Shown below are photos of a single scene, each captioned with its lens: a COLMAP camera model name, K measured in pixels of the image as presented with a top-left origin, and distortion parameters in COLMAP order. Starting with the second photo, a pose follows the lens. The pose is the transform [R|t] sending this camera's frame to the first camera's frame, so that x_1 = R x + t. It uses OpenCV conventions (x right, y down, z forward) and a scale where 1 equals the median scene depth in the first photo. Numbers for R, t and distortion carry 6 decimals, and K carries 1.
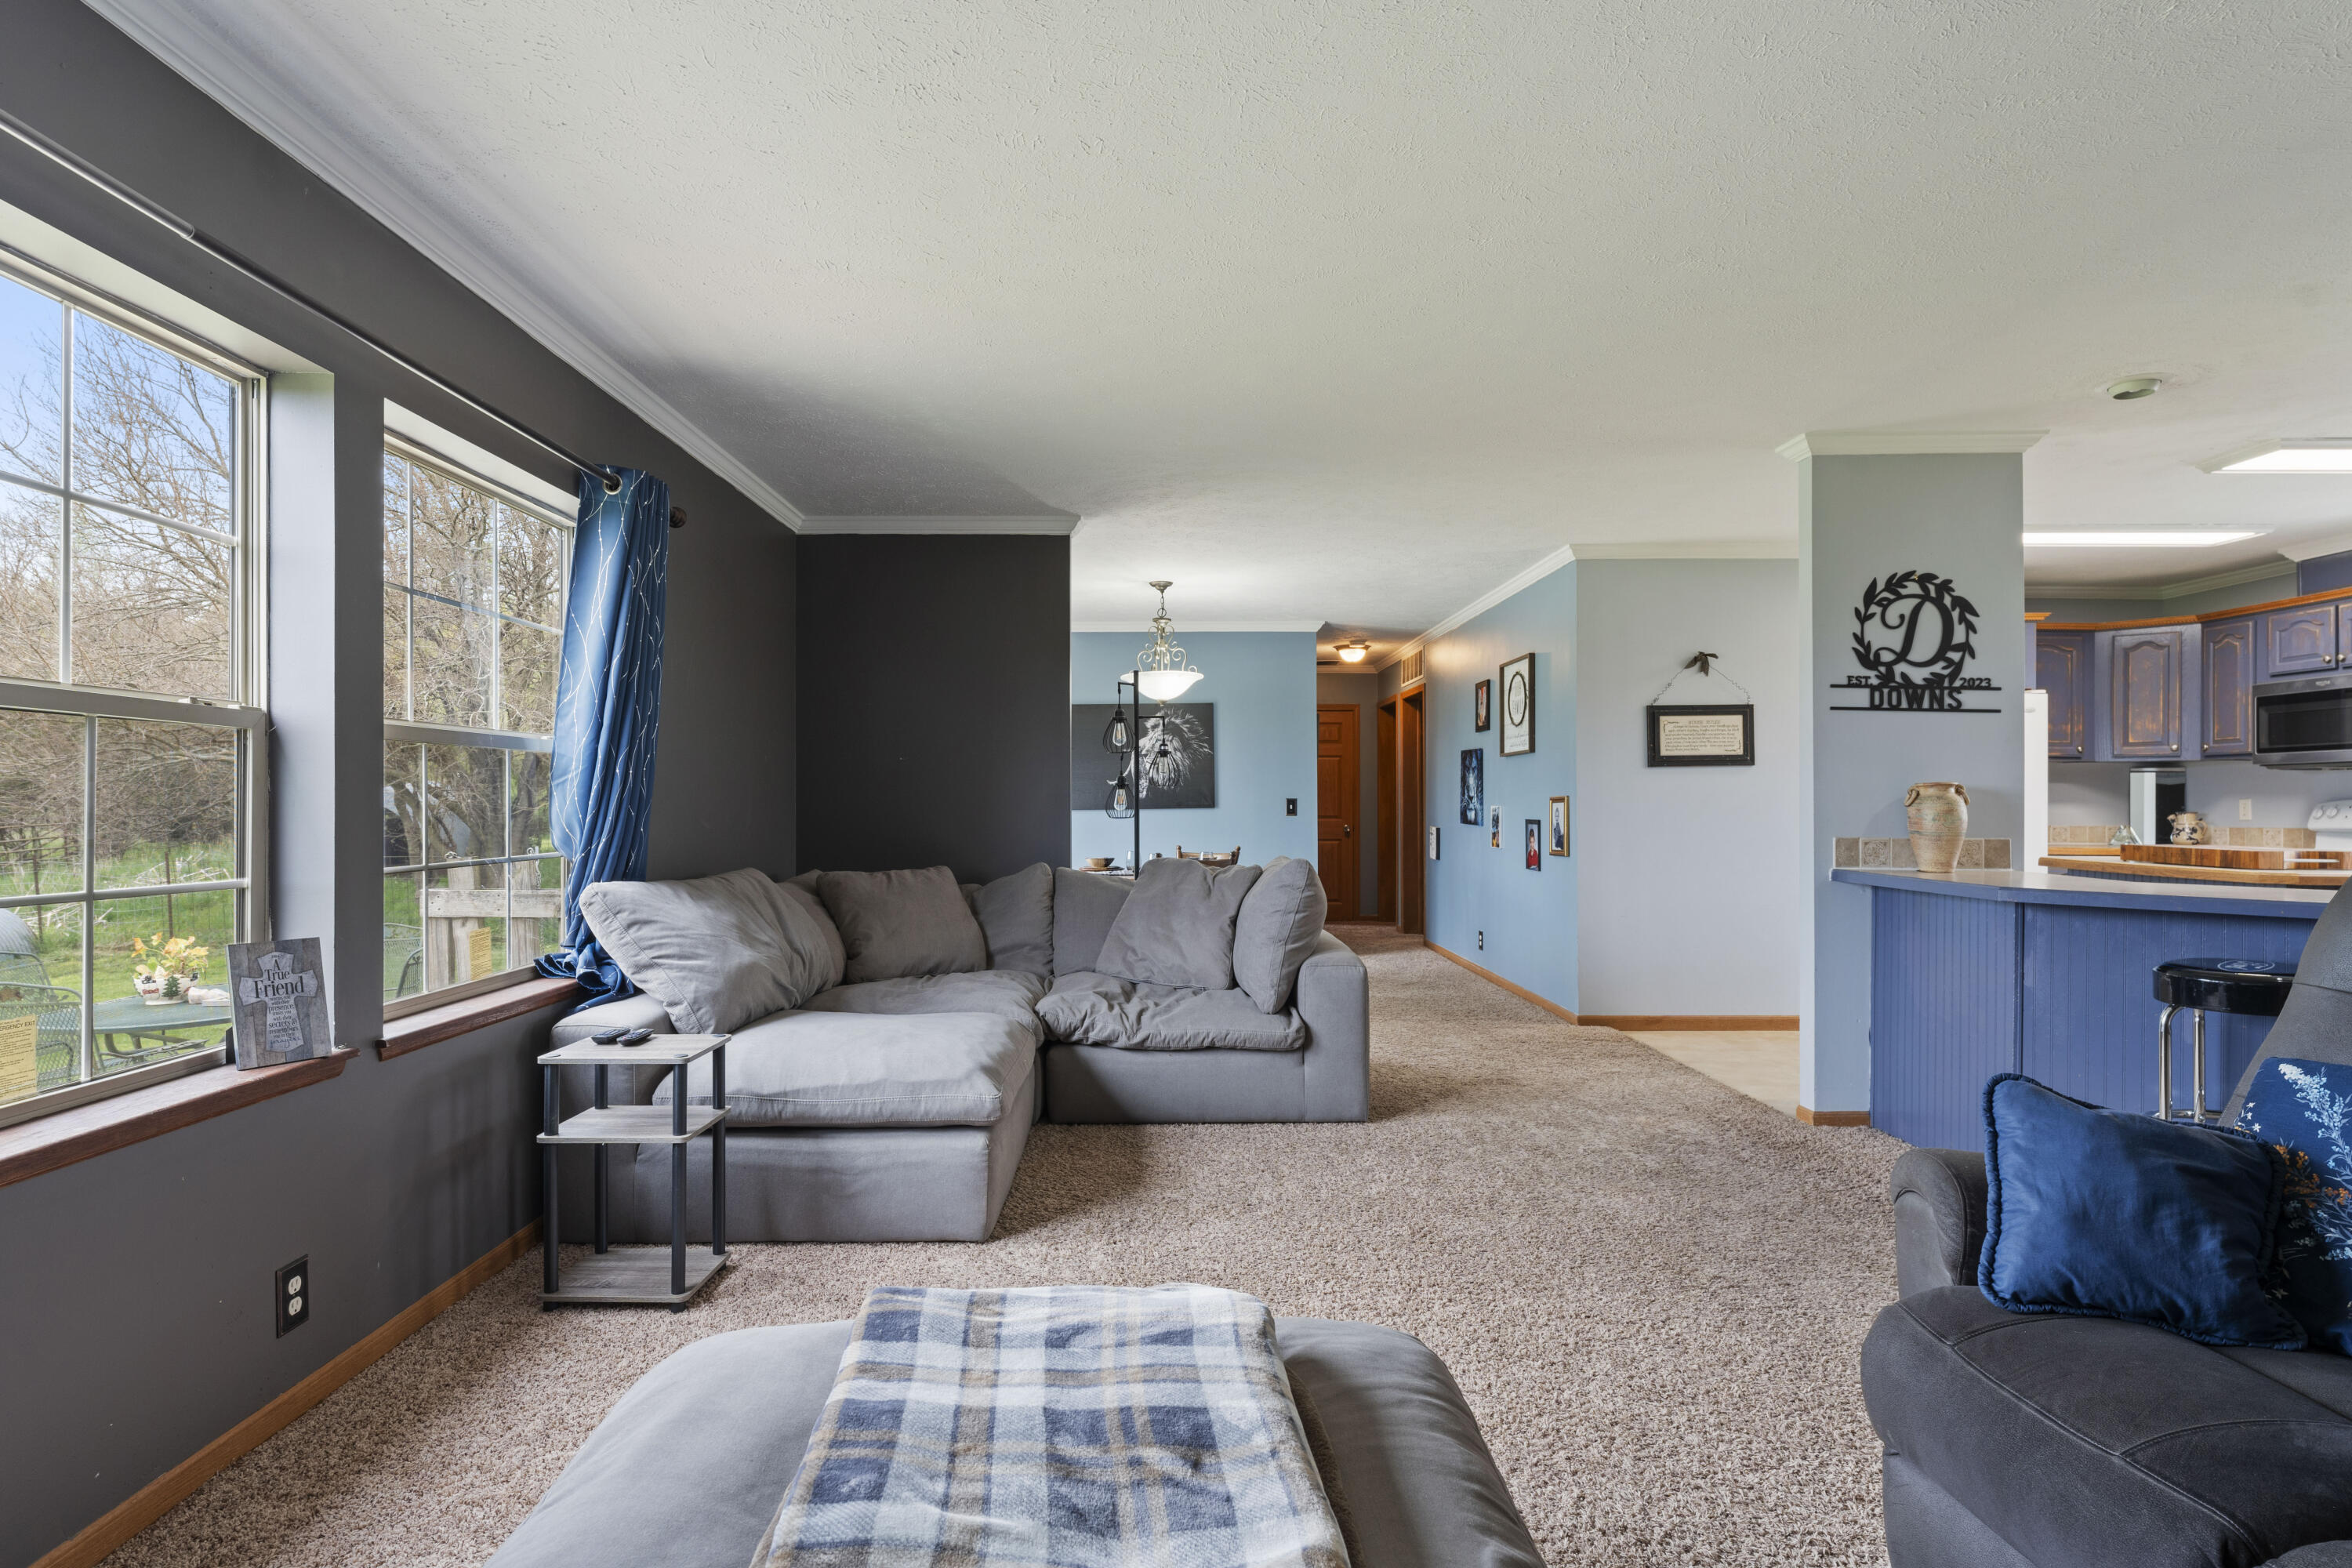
lens RADIAL K [[1208.9, 0, 1169.7], [0, 1208.9, 795.1], [0, 0, 1]] dist [-0.002370, -0.000544]
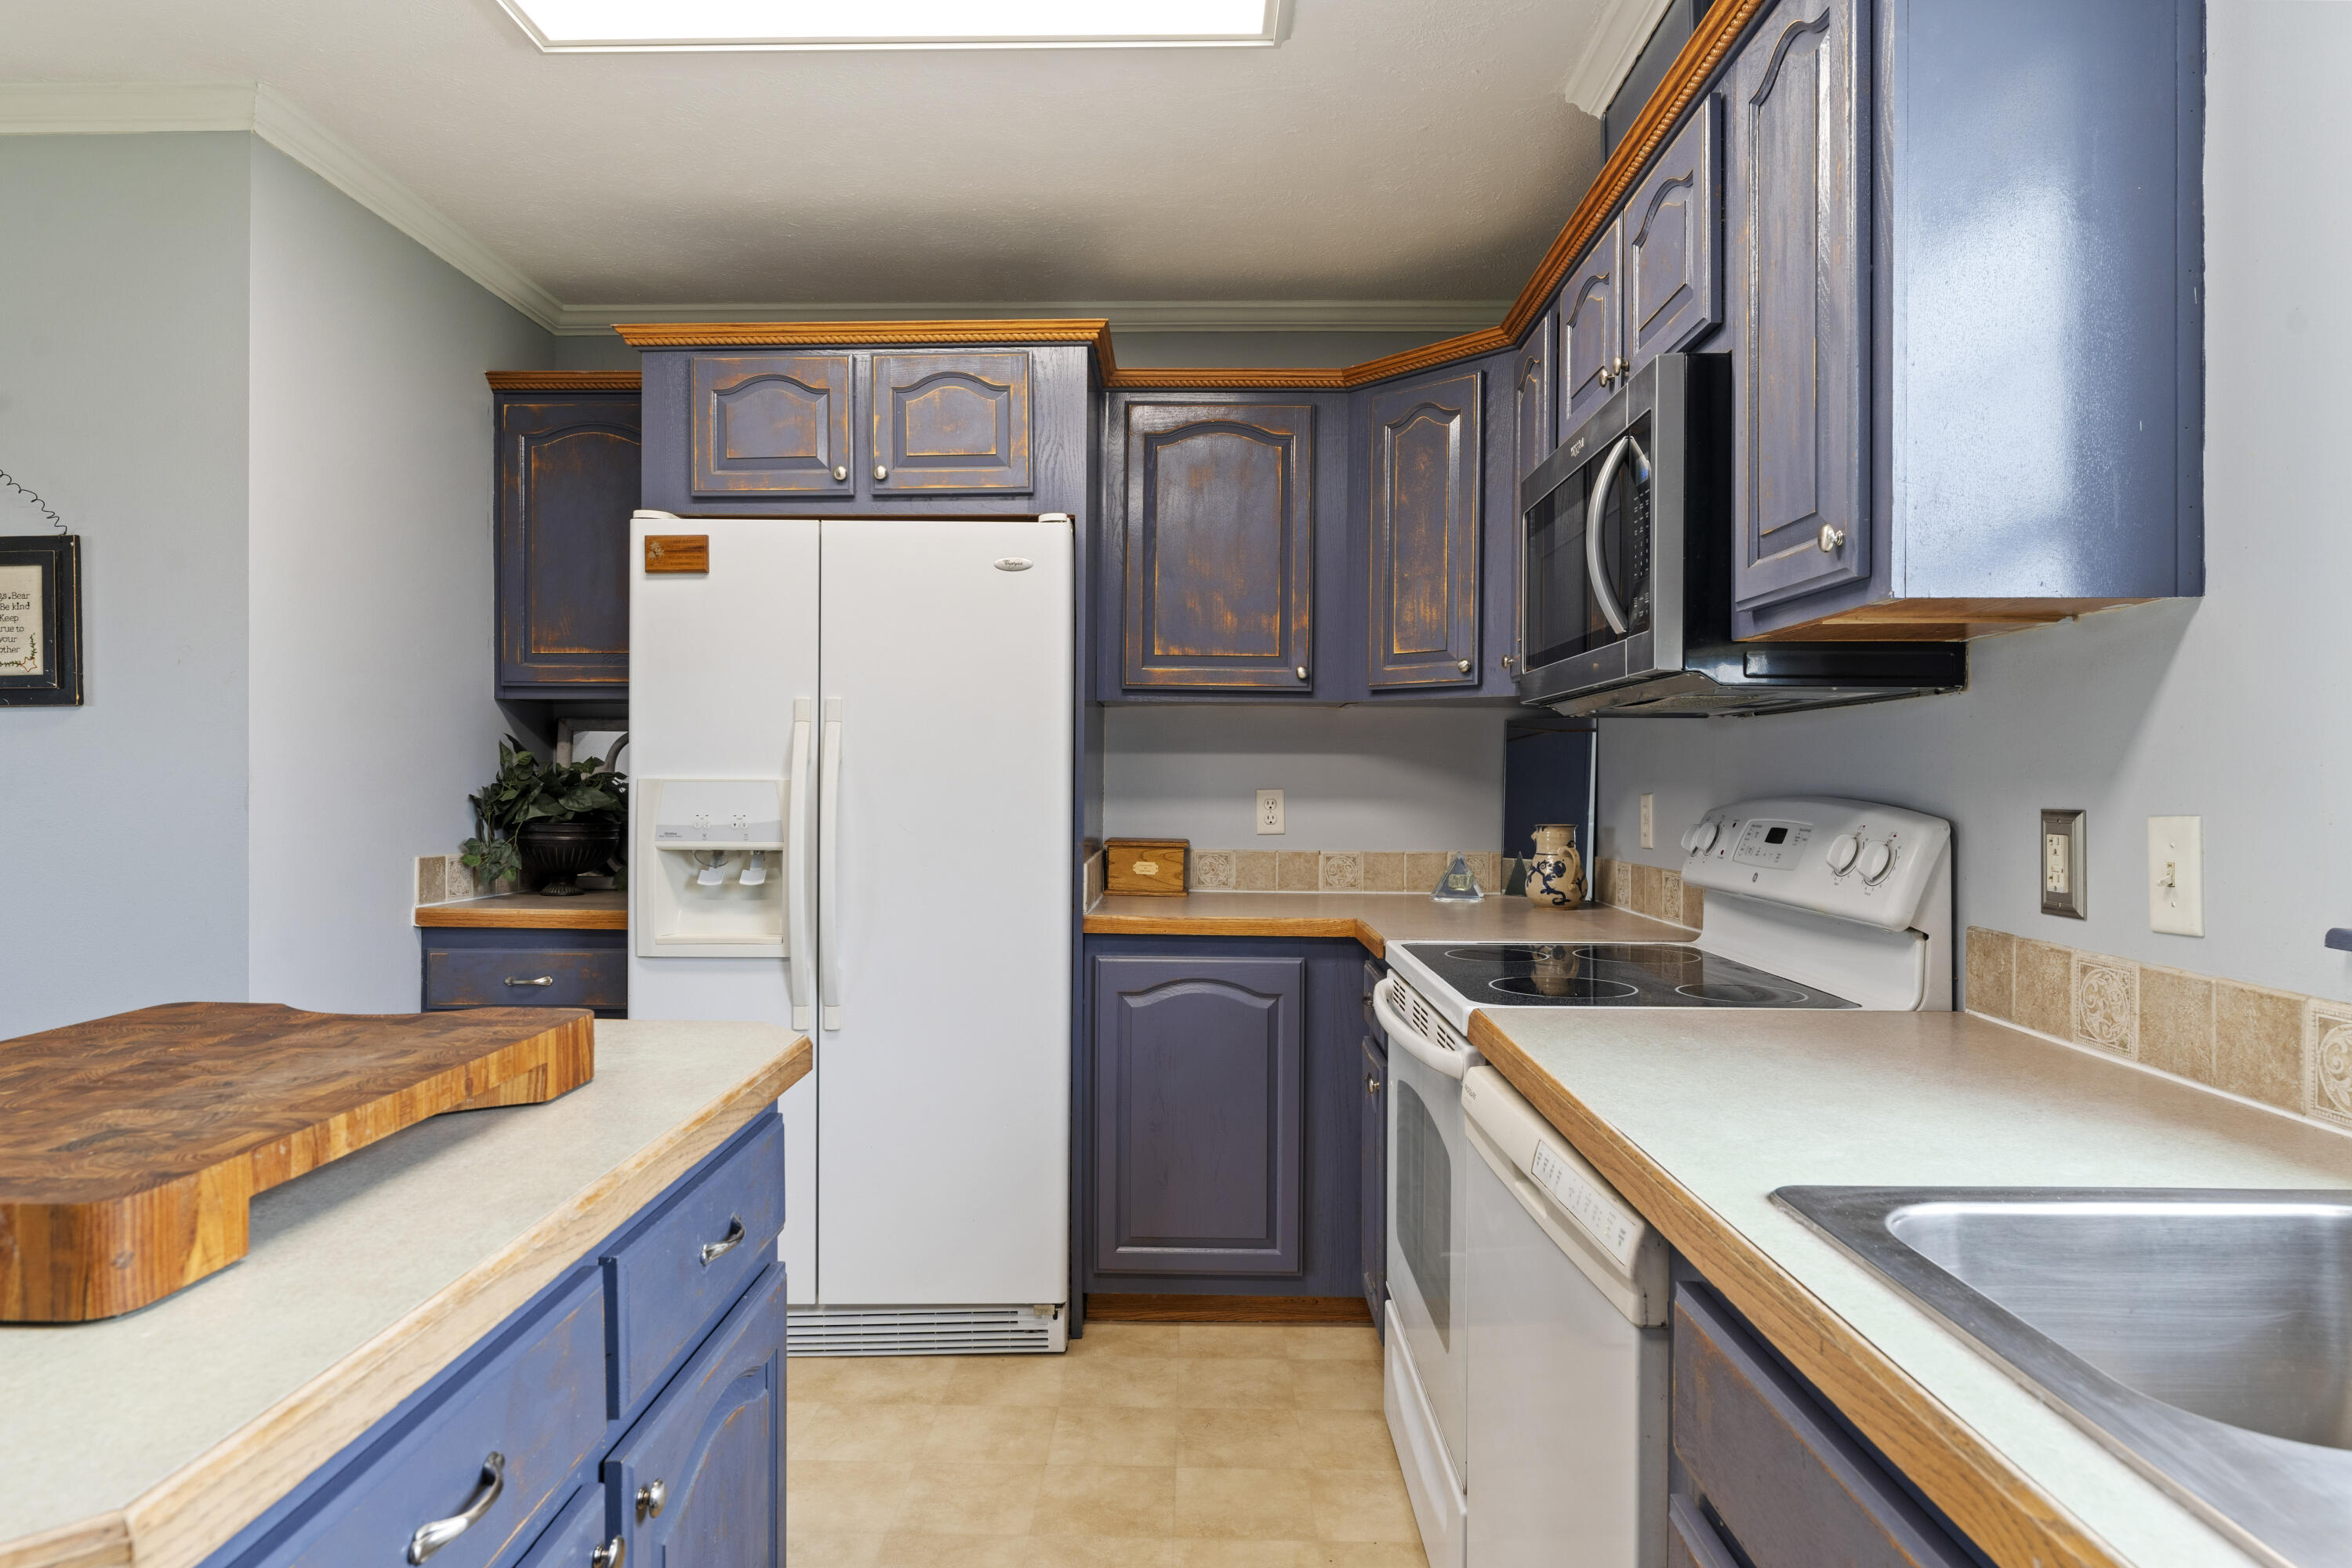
lens RADIAL K [[1365.7, 0, 1166.4], [0, 1365.7, 779.7], [0, 0, 1]] dist [-0.002395, -0.000629]
pose [[0.999539, 0.000533, -0.030360, 1.191887], [-0.000299, 0.999970, 0.007714, -0.008068], [0.030363, -0.007702, 0.999509, 0.870957]]
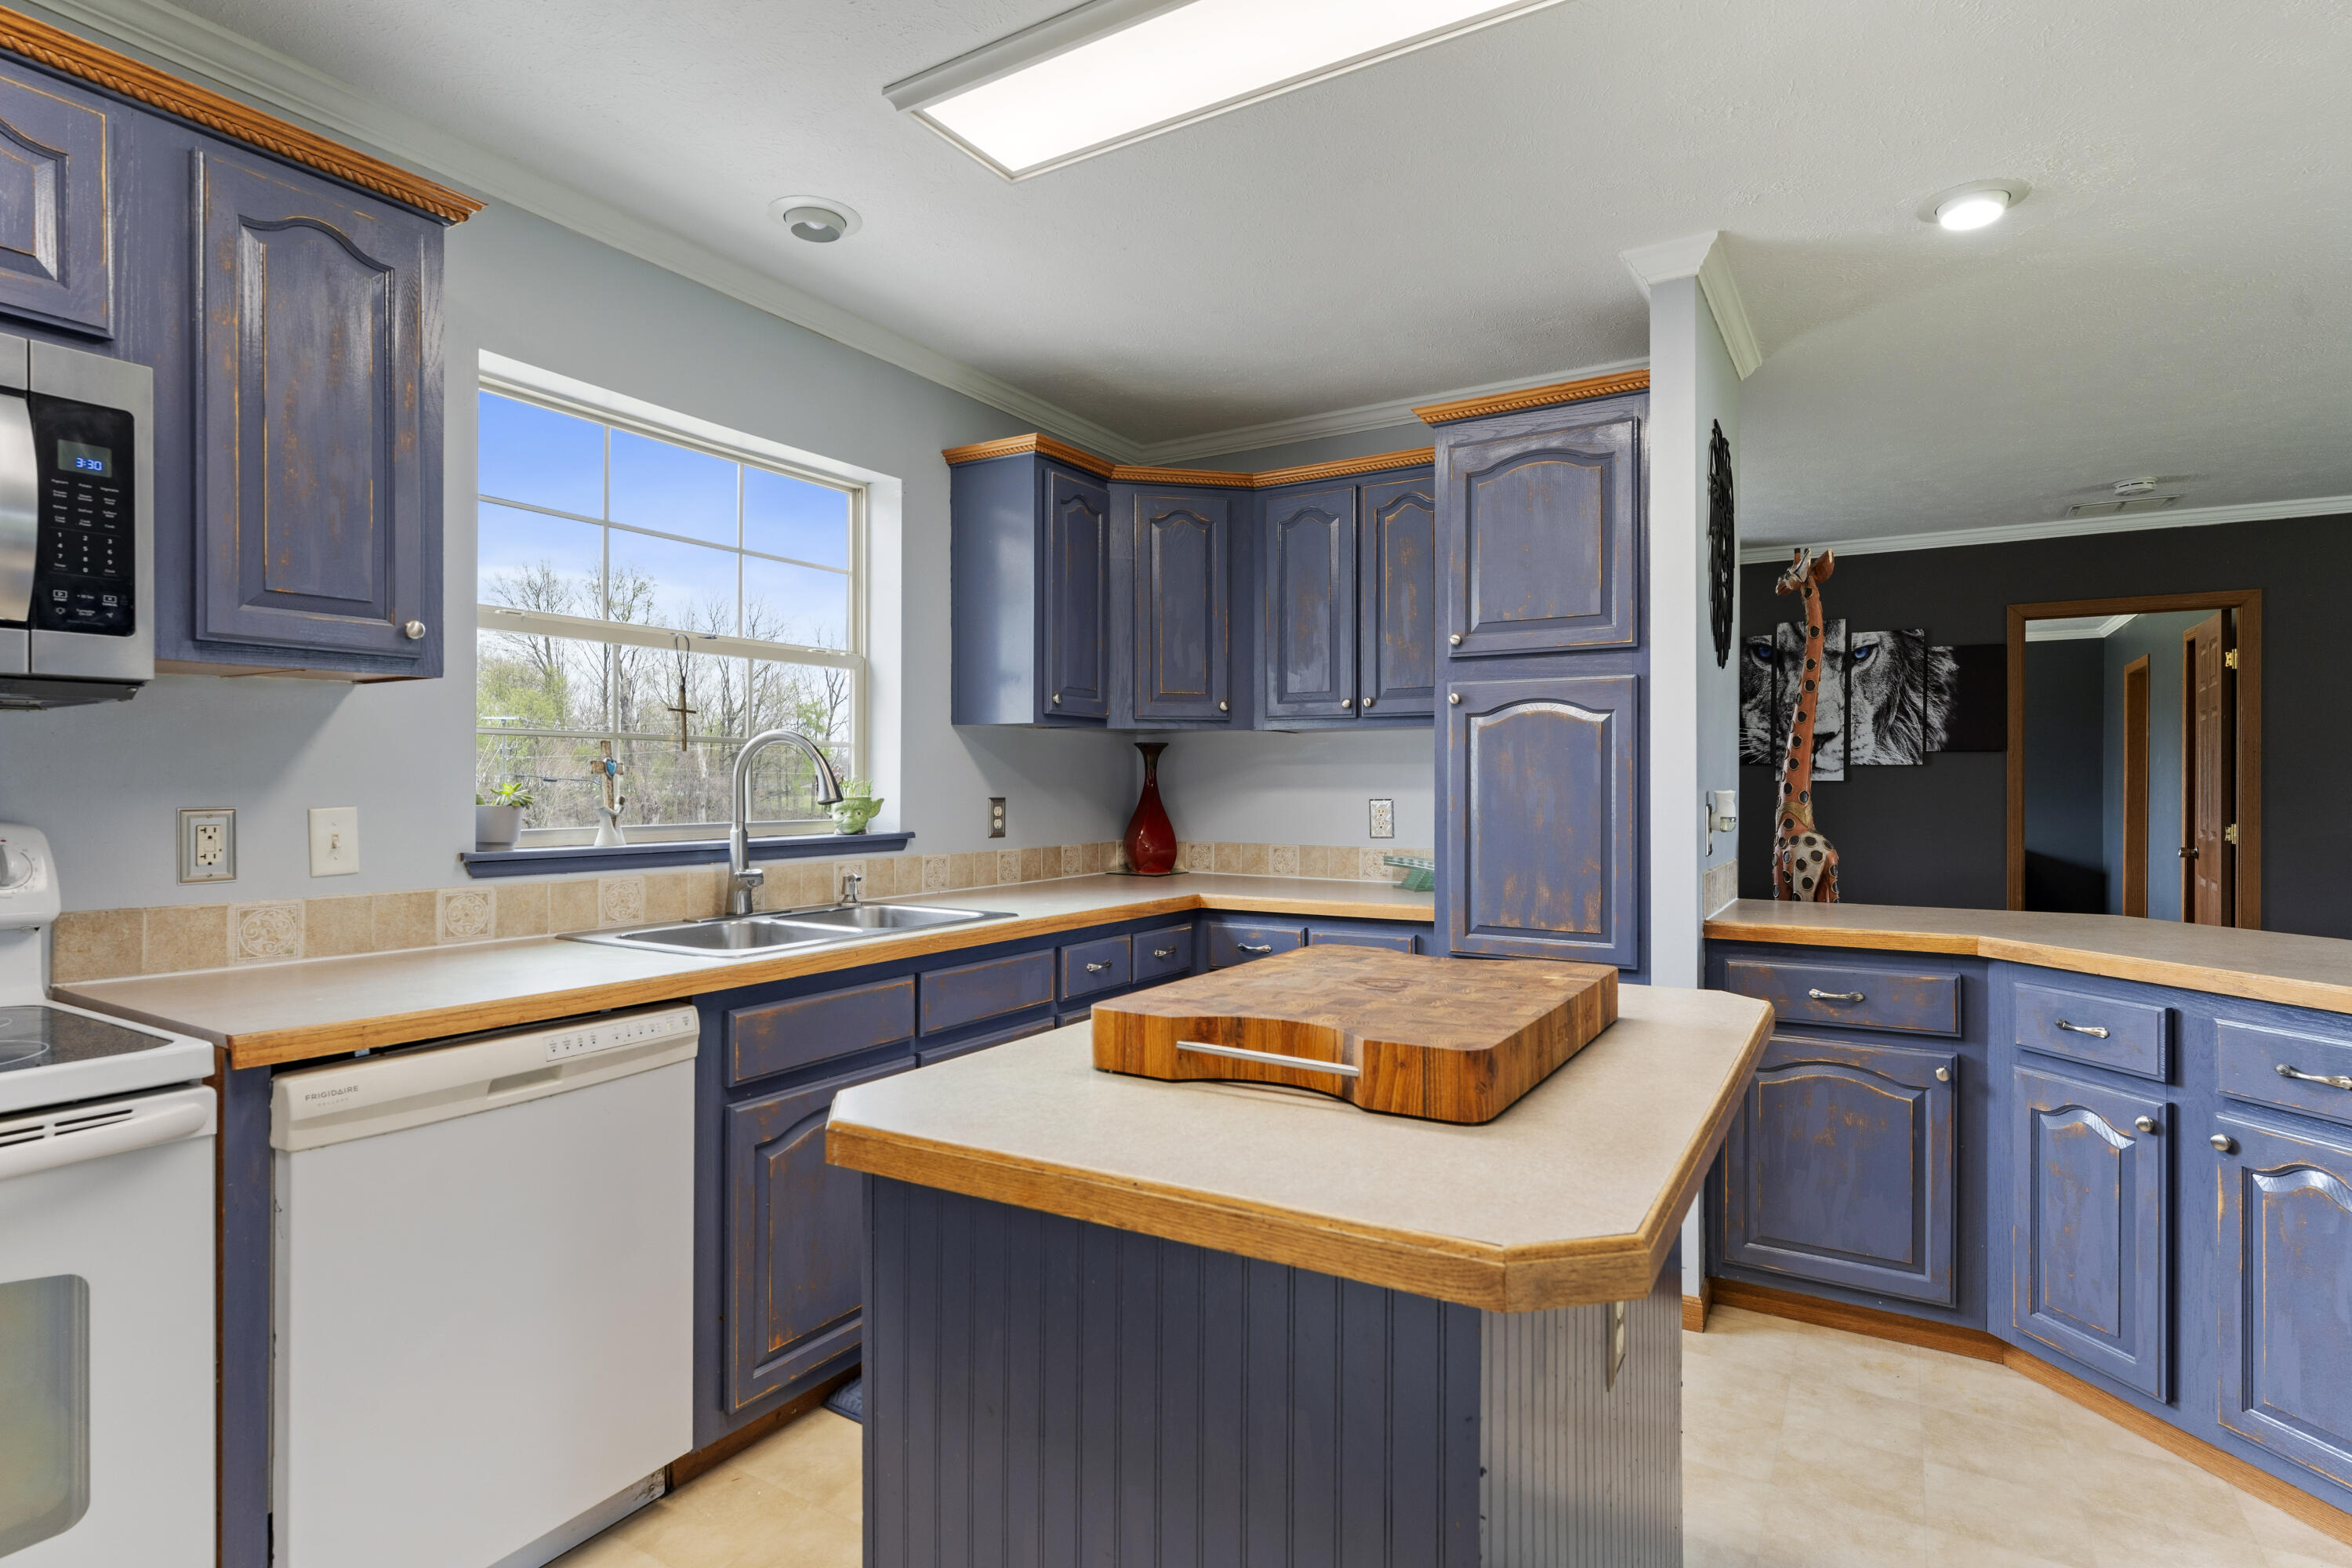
lens RADIAL K [[1181.9, 0, 1176.0], [0, 1181.9, 784.0], [0, 0, 1]] dist [-0.004111, 0.000475]
pose [[-0.850501, -0.004999, 0.525950, 0.862457], [-0.007075, 0.999973, -0.001935, -0.008158], [-0.525926, -0.005366, -0.850514, 1.447481]]
